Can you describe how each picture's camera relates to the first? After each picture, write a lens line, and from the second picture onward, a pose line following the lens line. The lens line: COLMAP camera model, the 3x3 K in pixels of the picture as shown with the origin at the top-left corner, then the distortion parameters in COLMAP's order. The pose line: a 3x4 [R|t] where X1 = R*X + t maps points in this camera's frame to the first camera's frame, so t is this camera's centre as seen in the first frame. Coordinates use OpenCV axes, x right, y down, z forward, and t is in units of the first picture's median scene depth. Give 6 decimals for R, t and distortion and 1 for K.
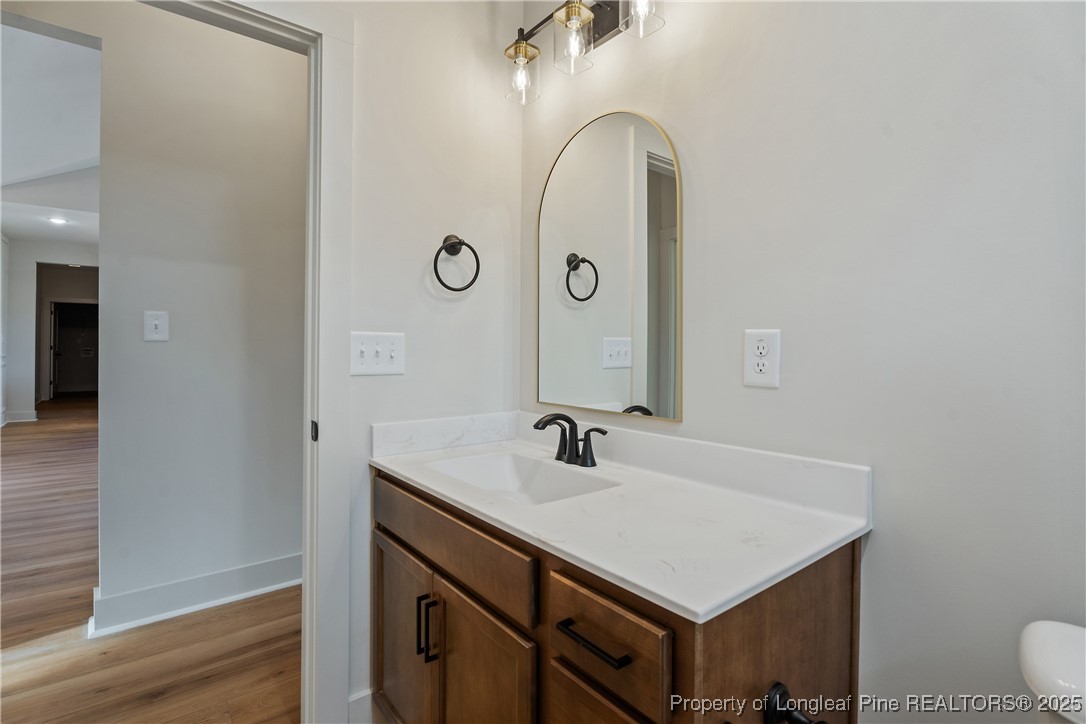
lens RADIAL K [[522.6, 0, 550.4], [0, 522.6, 351.2], [0, 0, 1]] dist [-0.008772, 0.000434]
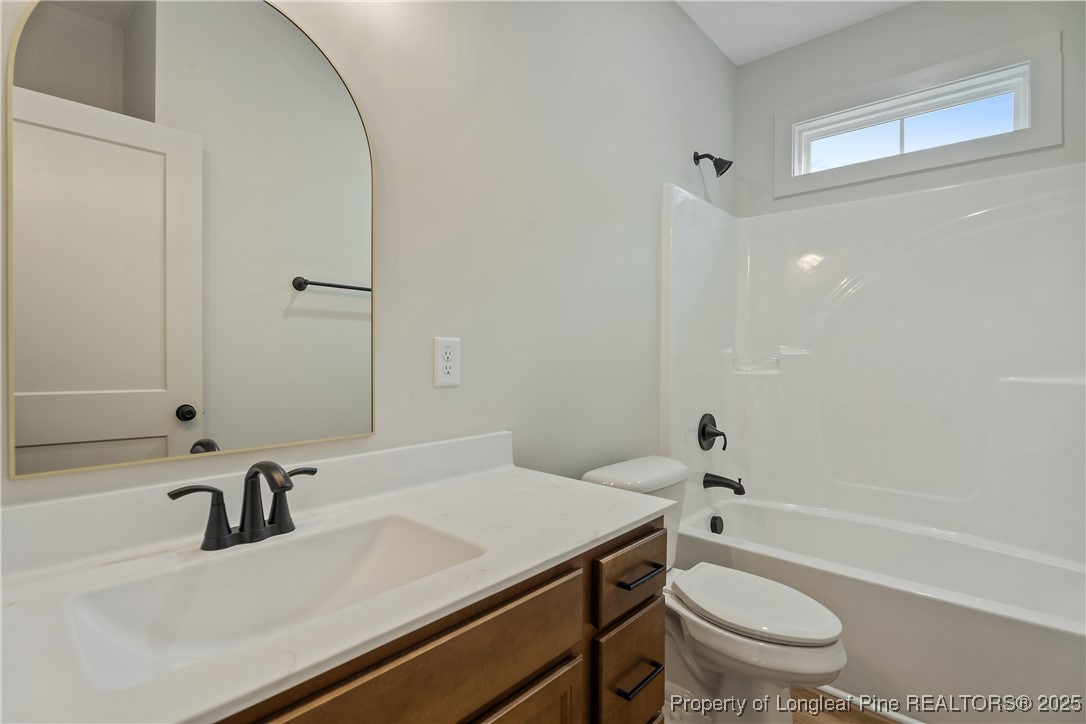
lens RADIAL K [[522.6, 0, 546.7], [0, 522.6, 358.7], [0, 0, 1]] dist [-0.008772, 0.000434]
pose [[-0.161513, -0.015120, 0.986755, -0.641186], [-0.003242, 0.999885, 0.014791, -0.009371], [-0.986865, -0.000810, -0.161543, 0.788848]]
